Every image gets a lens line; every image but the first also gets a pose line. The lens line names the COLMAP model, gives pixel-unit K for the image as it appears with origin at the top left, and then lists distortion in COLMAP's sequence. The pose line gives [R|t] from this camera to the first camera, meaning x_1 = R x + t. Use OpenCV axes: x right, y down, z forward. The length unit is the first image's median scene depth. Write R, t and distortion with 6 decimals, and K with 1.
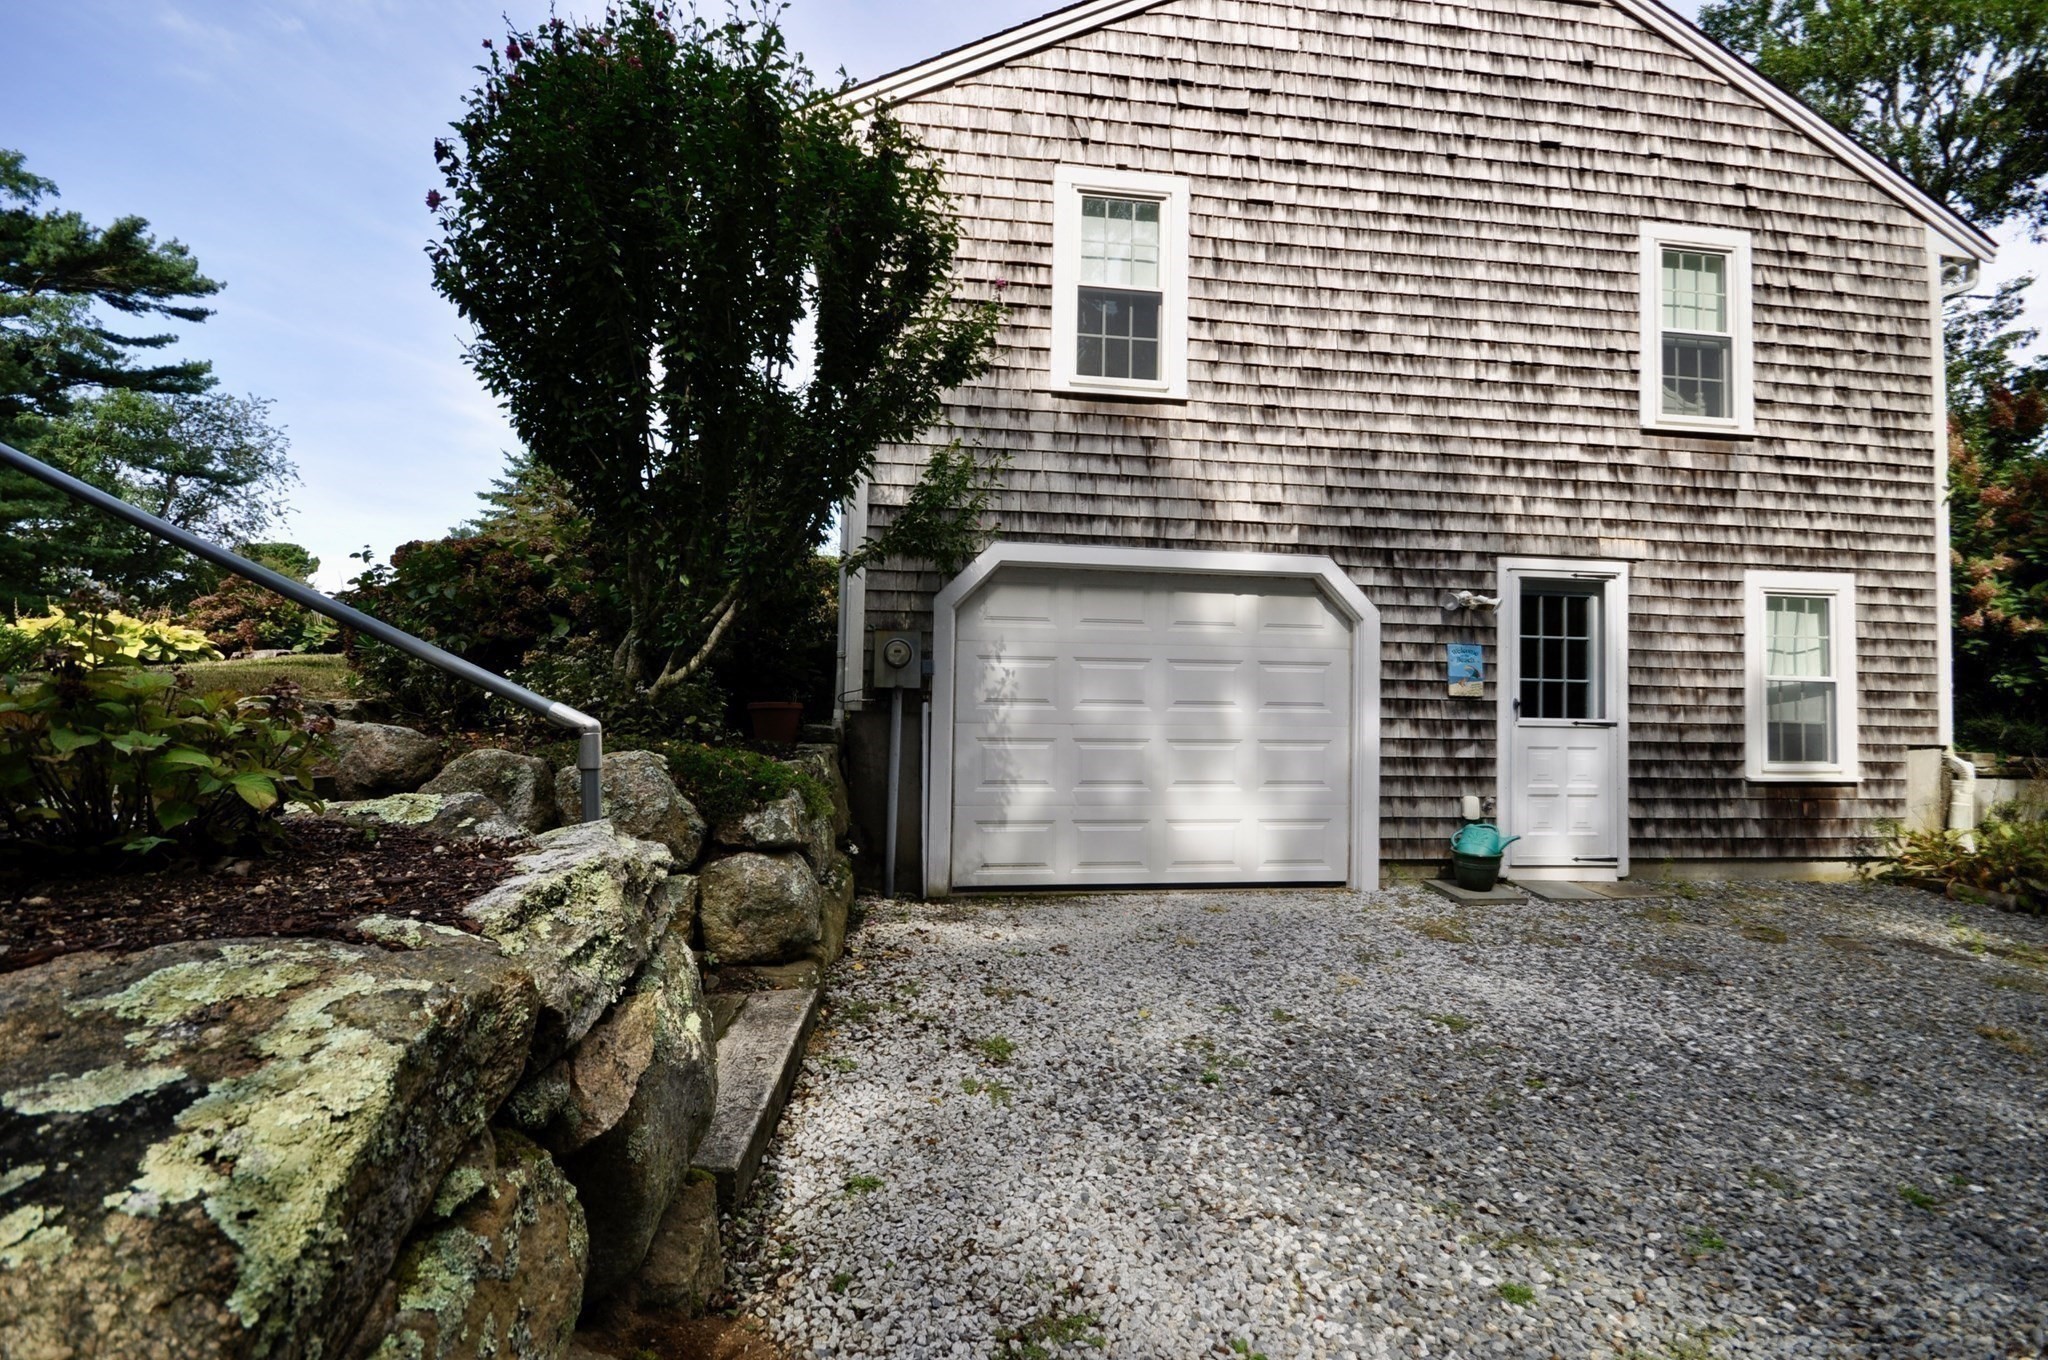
lens RADIAL K [[898.7, 0, 1019.0], [0, 898.7, 689.5], [0, 0, 1]] dist [0.008127, -0.011660]
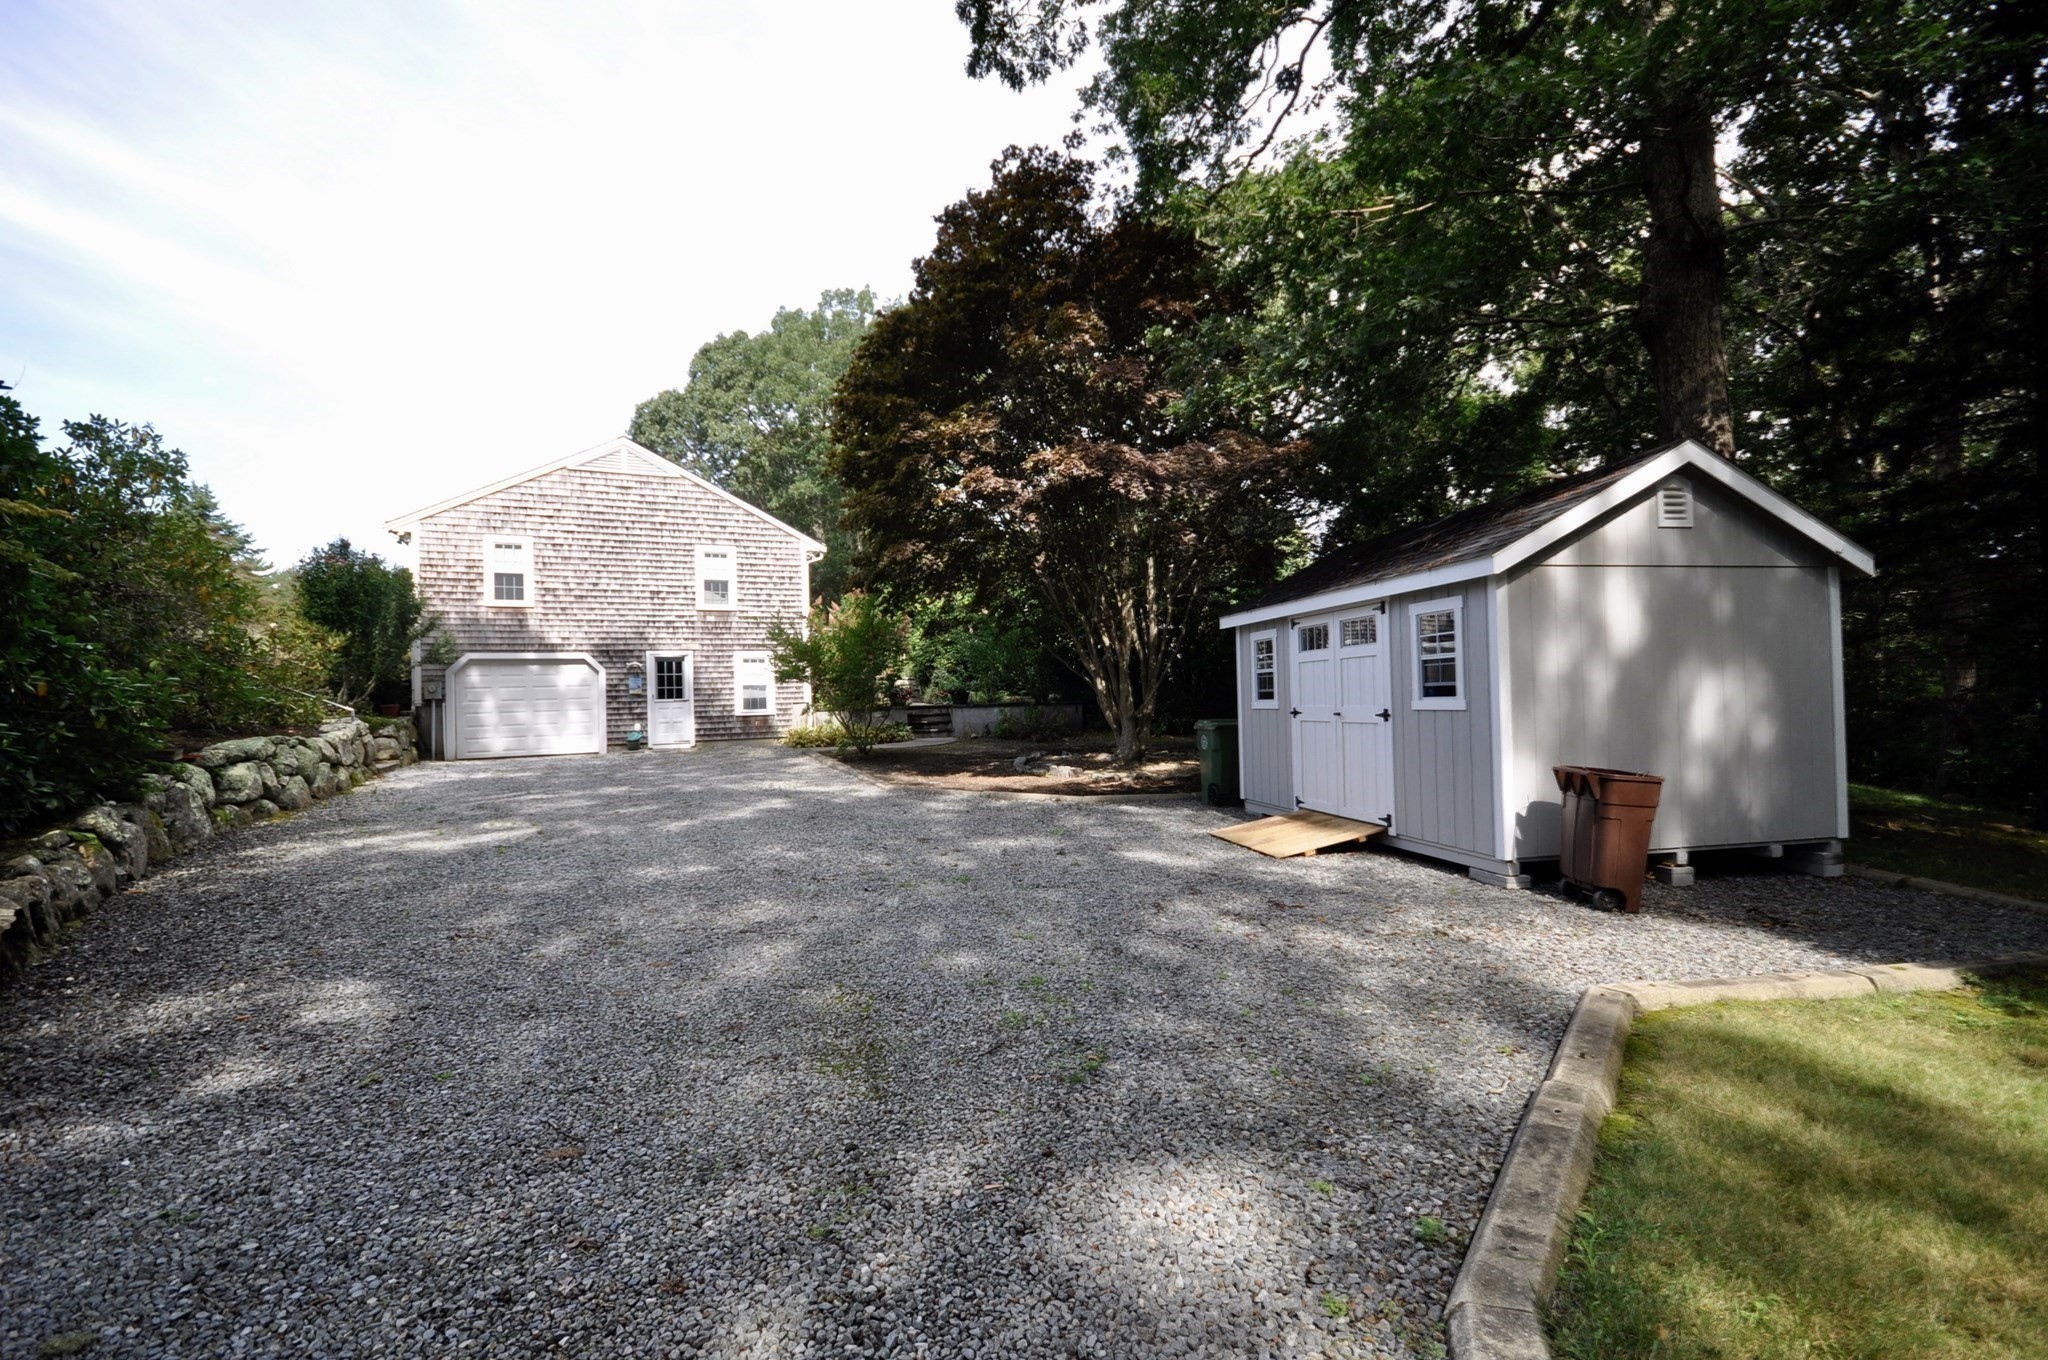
lens RADIAL K [[898.7, 0, 1019.0], [0, 898.7, 689.5], [0, 0, 1]] dist [0.008127, -0.011660]
pose [[0.950864, -0.038423, 0.307217, 0.830228], [0.032754, 0.999185, 0.023590, -0.040544], [-0.307873, -0.012368, 0.951347, -2.602386]]
